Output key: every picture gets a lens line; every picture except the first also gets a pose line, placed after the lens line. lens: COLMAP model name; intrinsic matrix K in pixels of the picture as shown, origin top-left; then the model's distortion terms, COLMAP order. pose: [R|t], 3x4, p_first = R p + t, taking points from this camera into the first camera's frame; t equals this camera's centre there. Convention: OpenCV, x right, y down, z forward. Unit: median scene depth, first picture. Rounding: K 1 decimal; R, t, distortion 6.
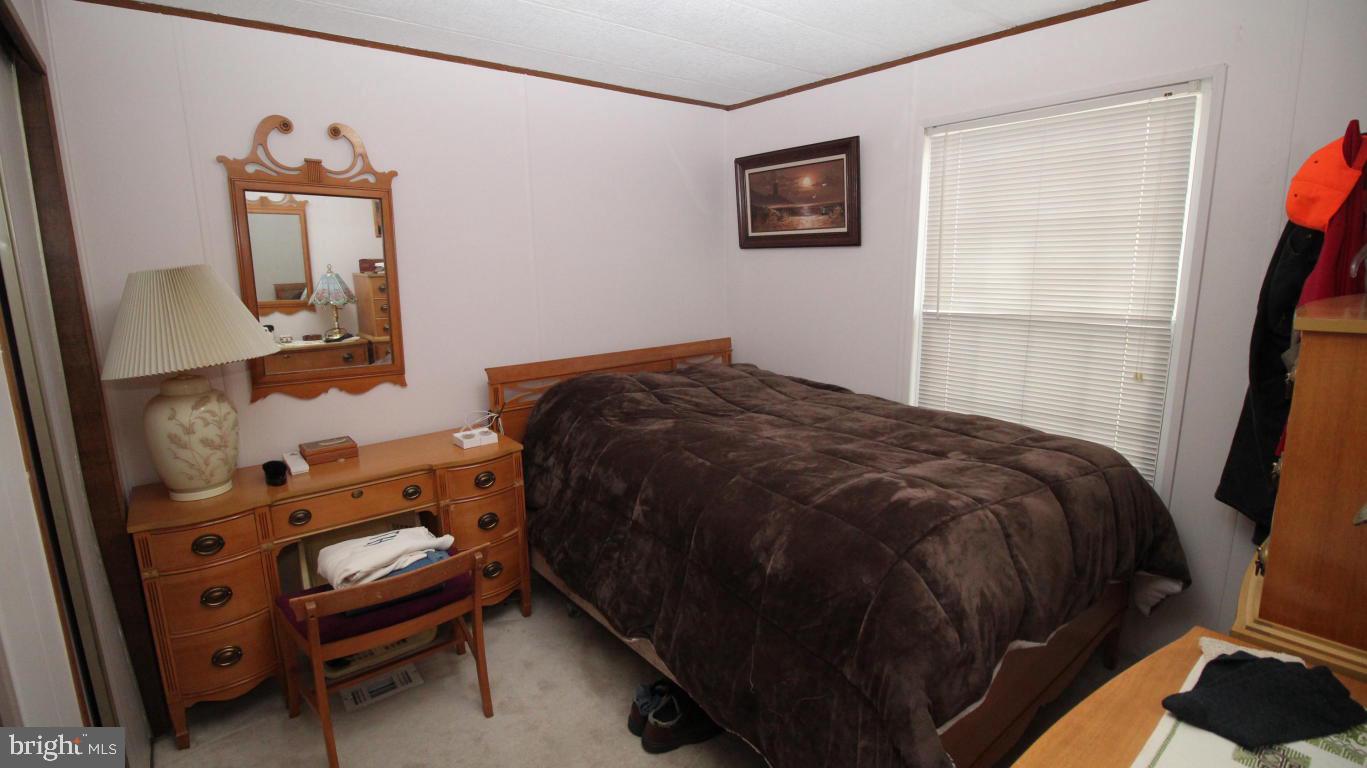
lens RADIAL K [[638.0, 0, 681.7], [0, 638.0, 381.3], [0, 0, 1]] dist [-0.010387, -0.001571]
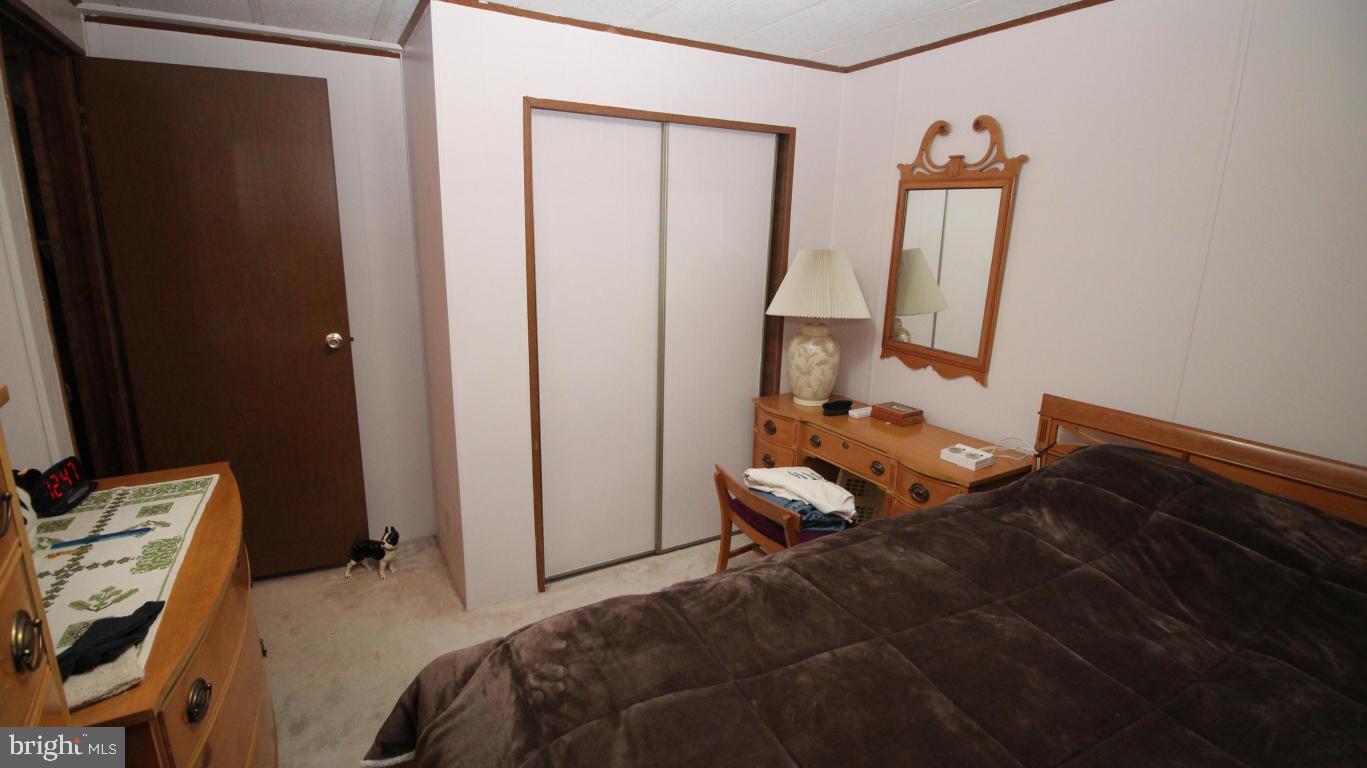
lens RADIAL K [[638.0, 0, 679.5], [0, 638.0, 385.9], [0, 0, 1]] dist [-0.010387, -0.001571]
pose [[-0.165627, 0.244611, -0.955371, 0.617464], [-0.198455, 0.940666, 0.275251, -0.183142], [0.966014, 0.235187, -0.107255, 0.744239]]
